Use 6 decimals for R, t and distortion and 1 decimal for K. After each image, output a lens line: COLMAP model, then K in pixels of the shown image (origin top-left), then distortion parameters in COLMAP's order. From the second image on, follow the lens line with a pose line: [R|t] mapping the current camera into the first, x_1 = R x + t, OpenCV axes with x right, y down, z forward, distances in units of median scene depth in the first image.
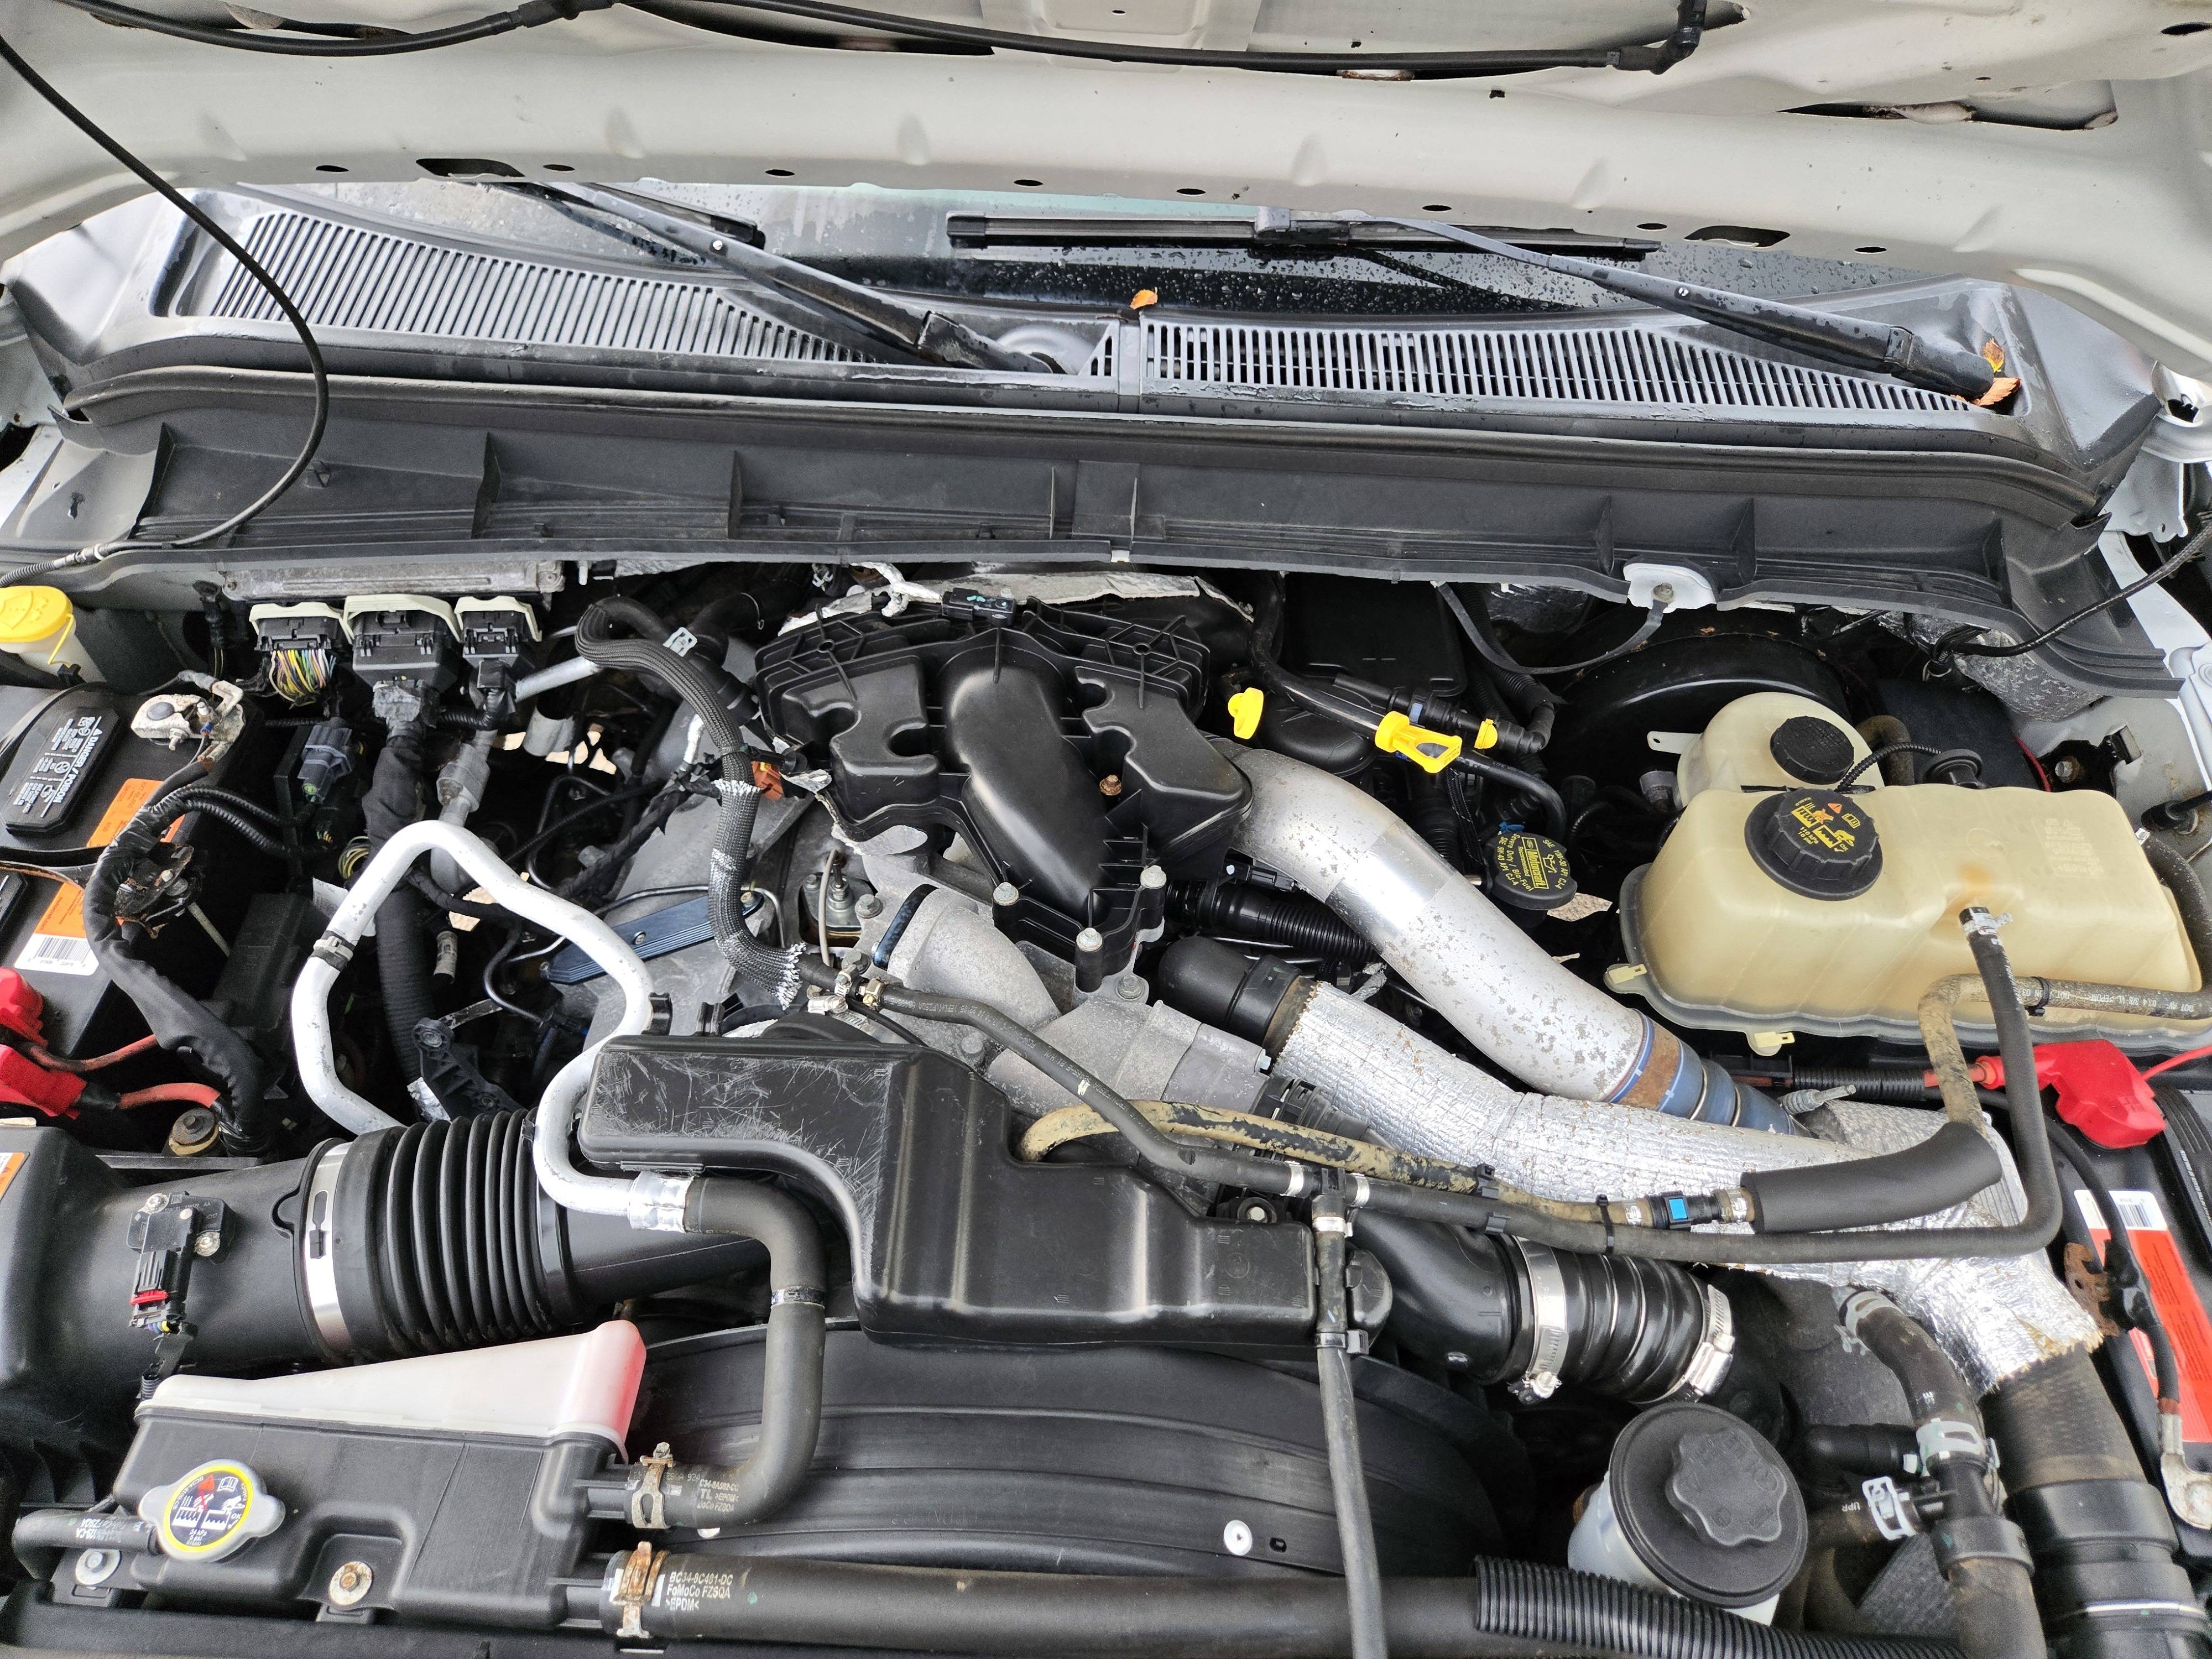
lens RADIAL K [[1526.9, 0, 1114.3], [0, 1526.9, 818.2], [0, 0, 1]] dist [0.052836, -0.048415]
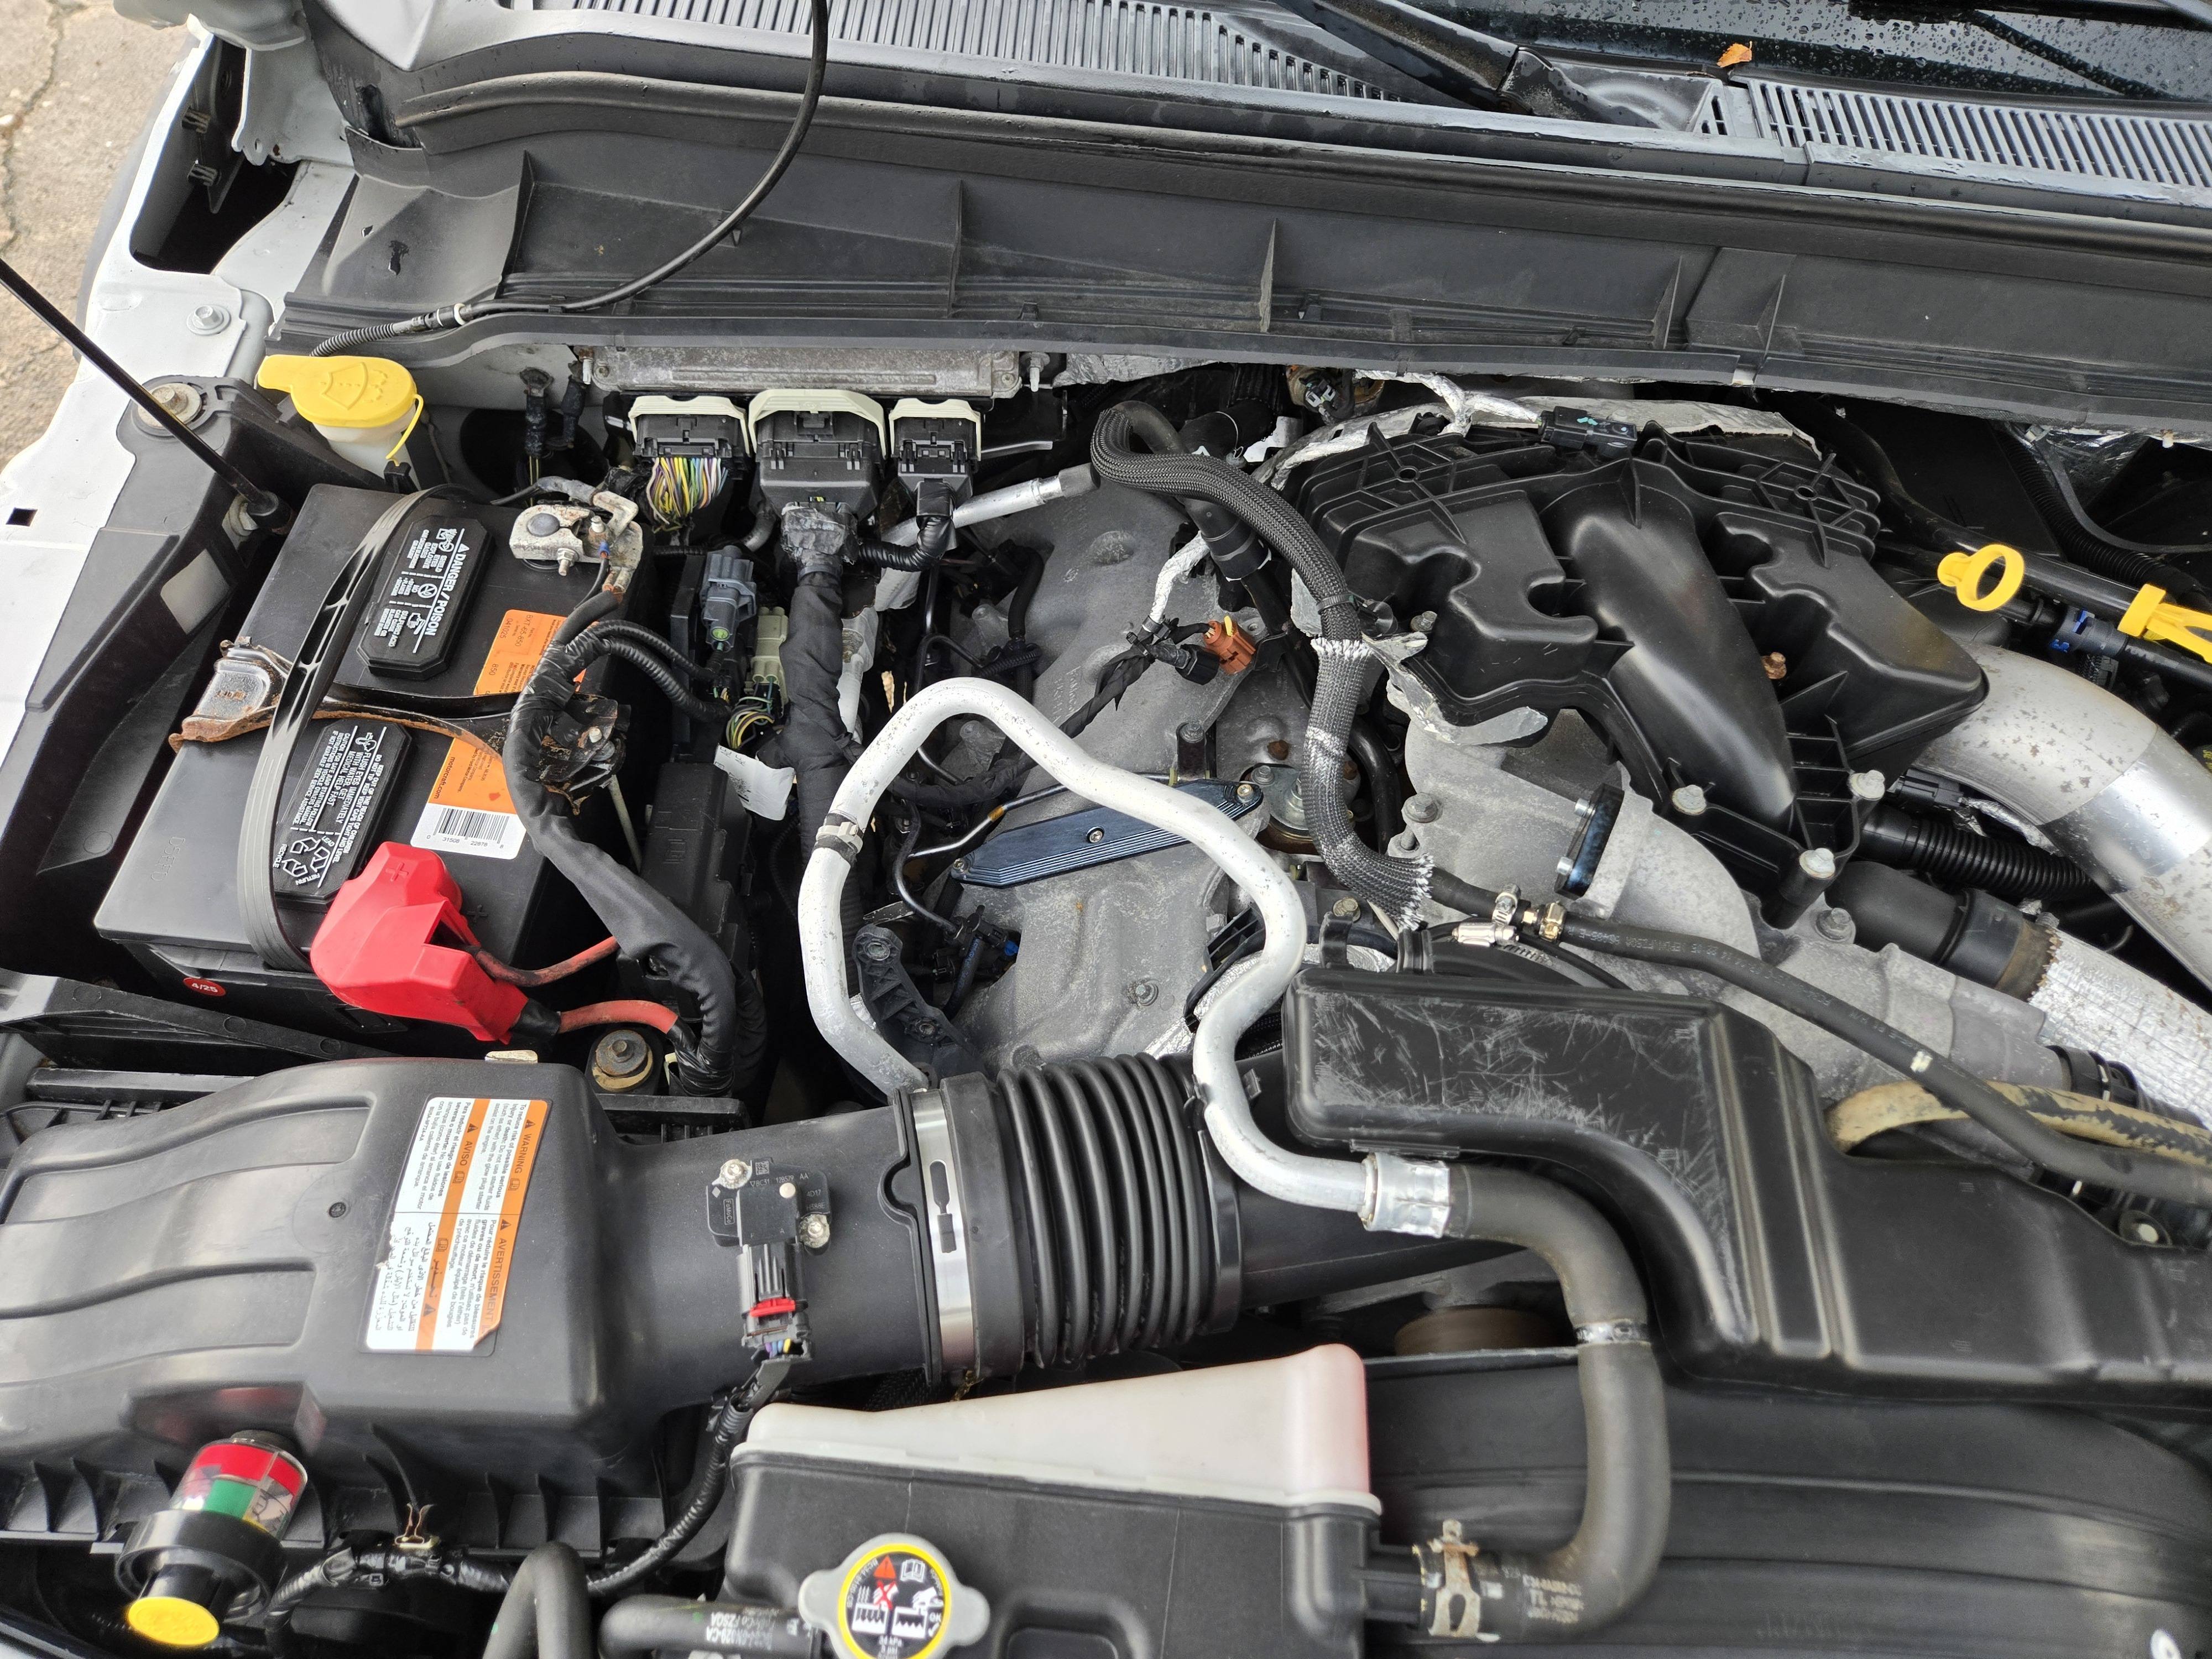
lens RADIAL K [[1526.9, 0, 1091.2], [0, 1526.9, 824.2], [0, 0, 1]] dist [0.052836, -0.048415]
pose [[0.998849, 0.036668, 0.030923, -0.390322], [-0.038698, 0.996946, 0.067826, 0.020204], [-0.028342, -0.068944, 0.997218, 0.221746]]
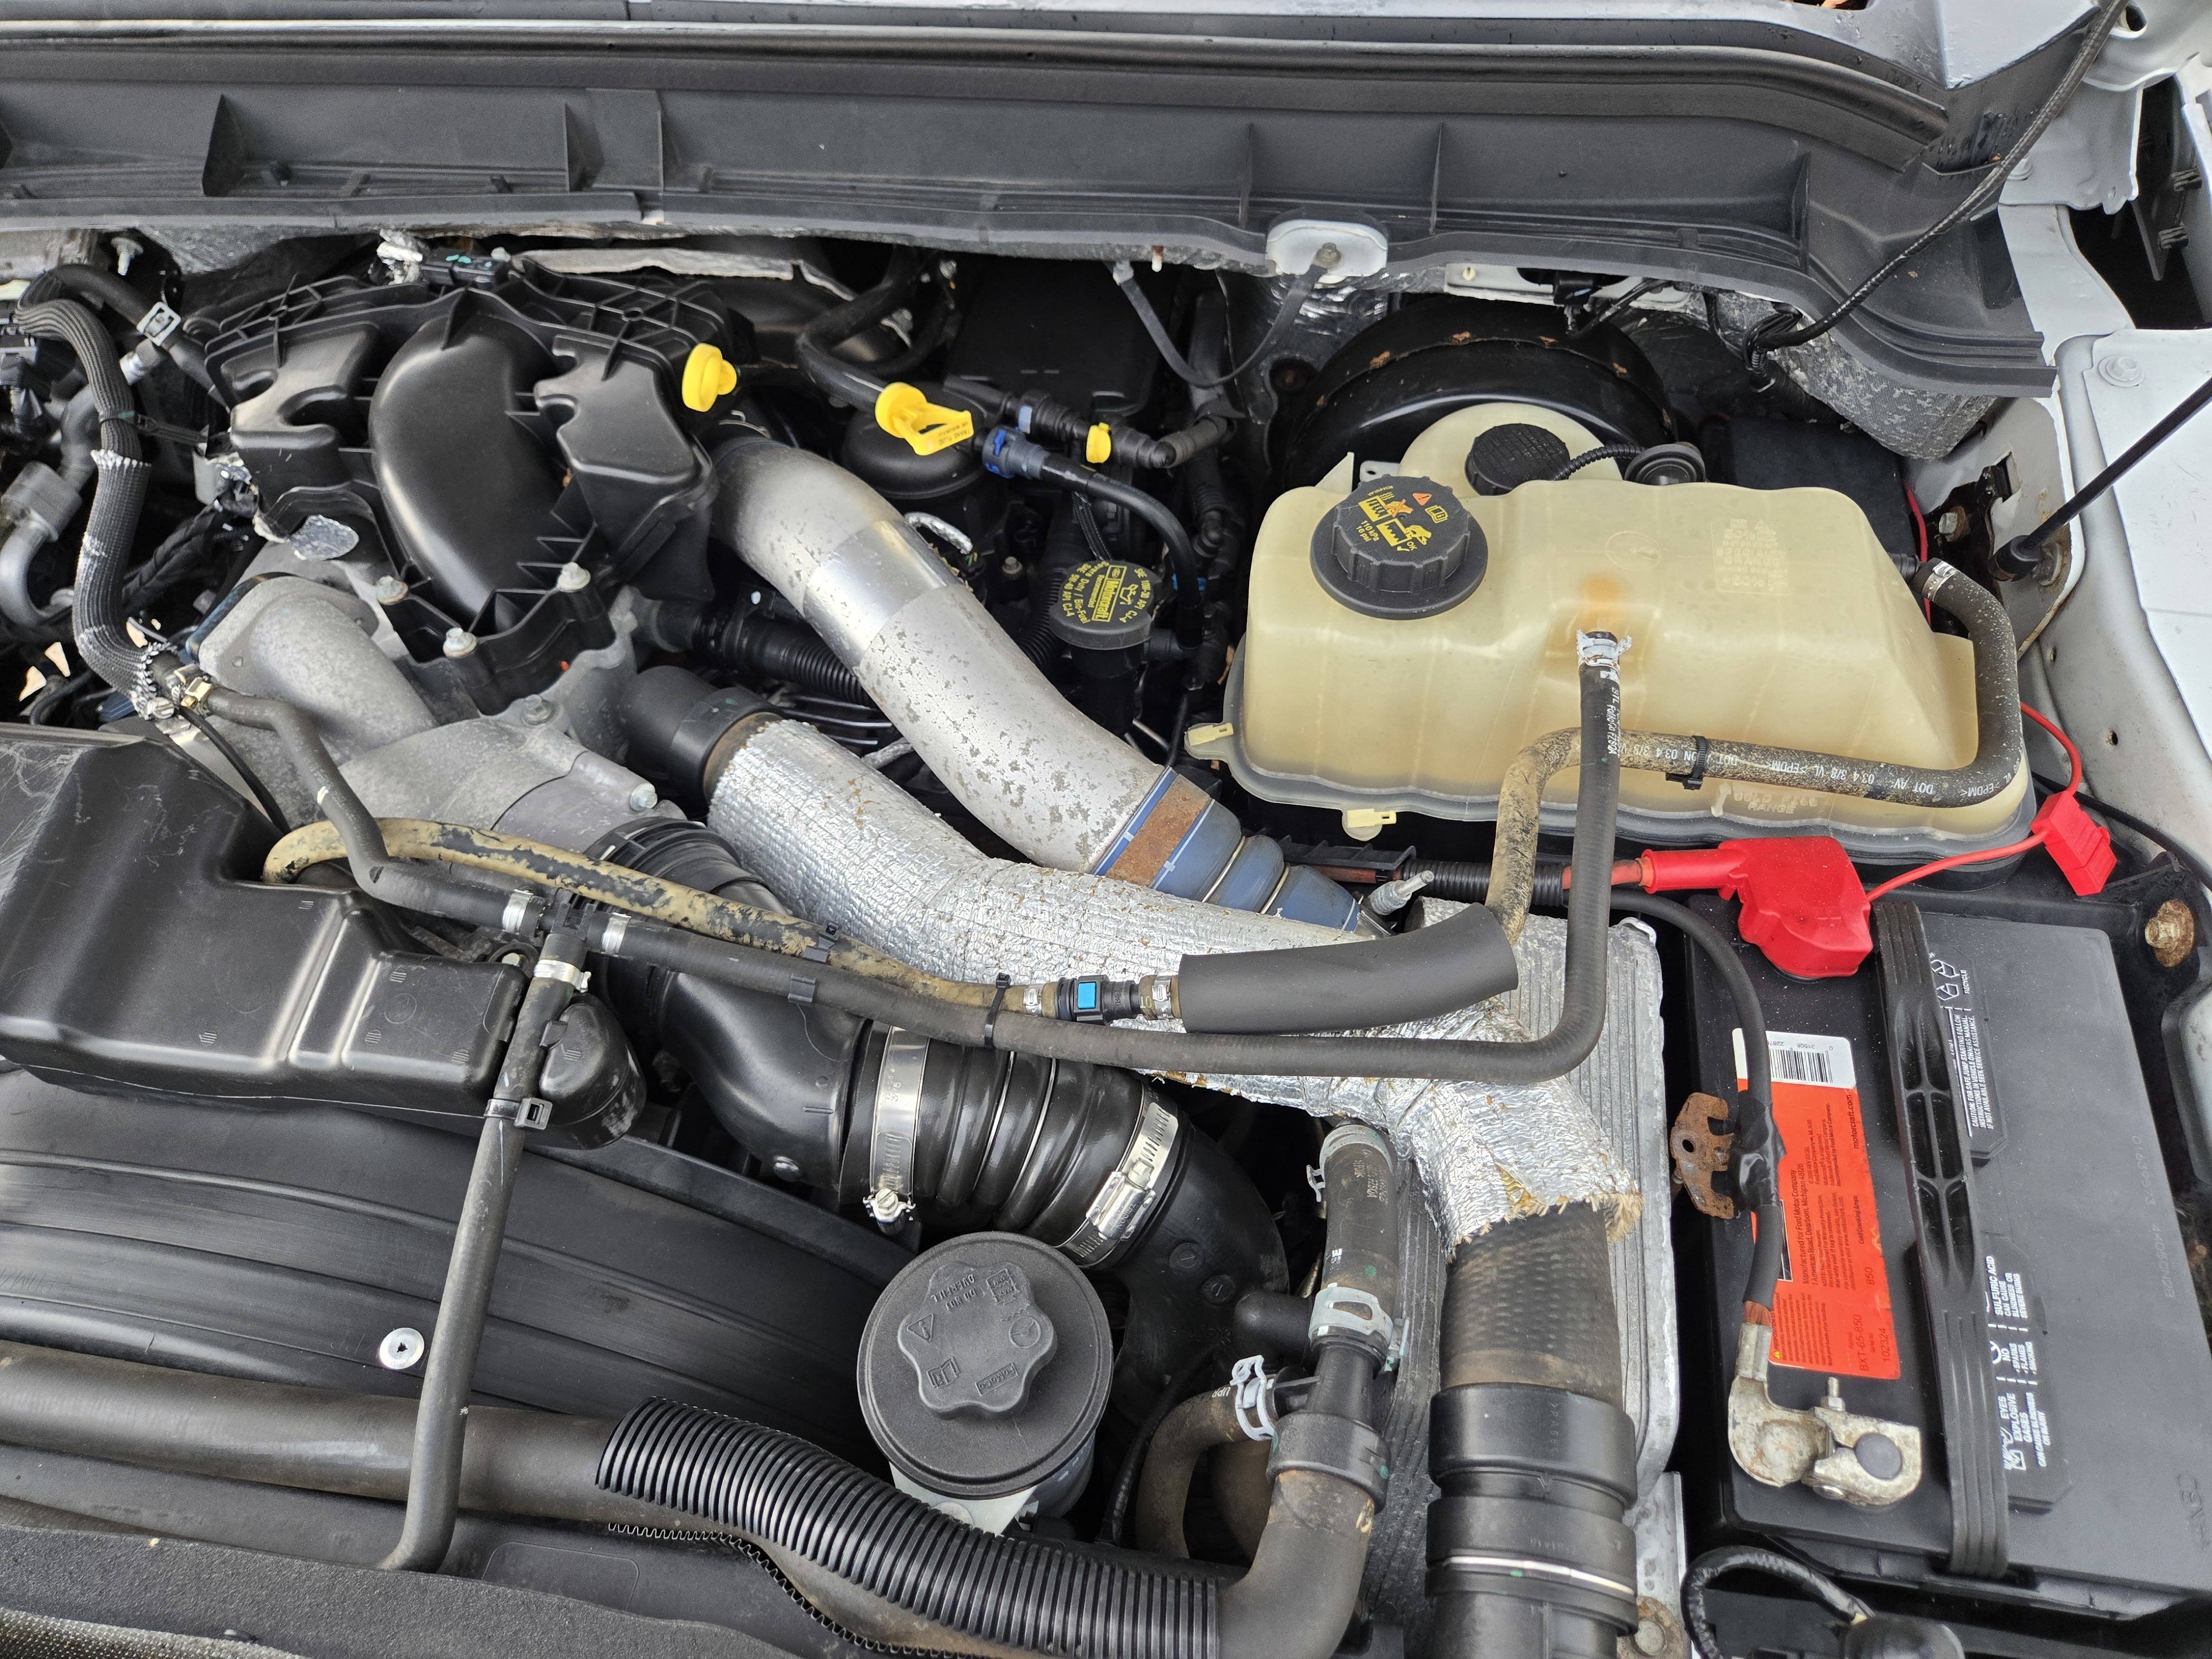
lens RADIAL K [[1526.9, 0, 1107.4], [0, 1526.9, 824.7], [0, 0, 1]] dist [0.052836, -0.048415]
pose [[0.984921, 0.043354, -0.167486, 0.443638], [-0.034527, 0.997875, 0.055261, 0.113332], [0.169526, -0.048645, 0.984324, 0.234383]]
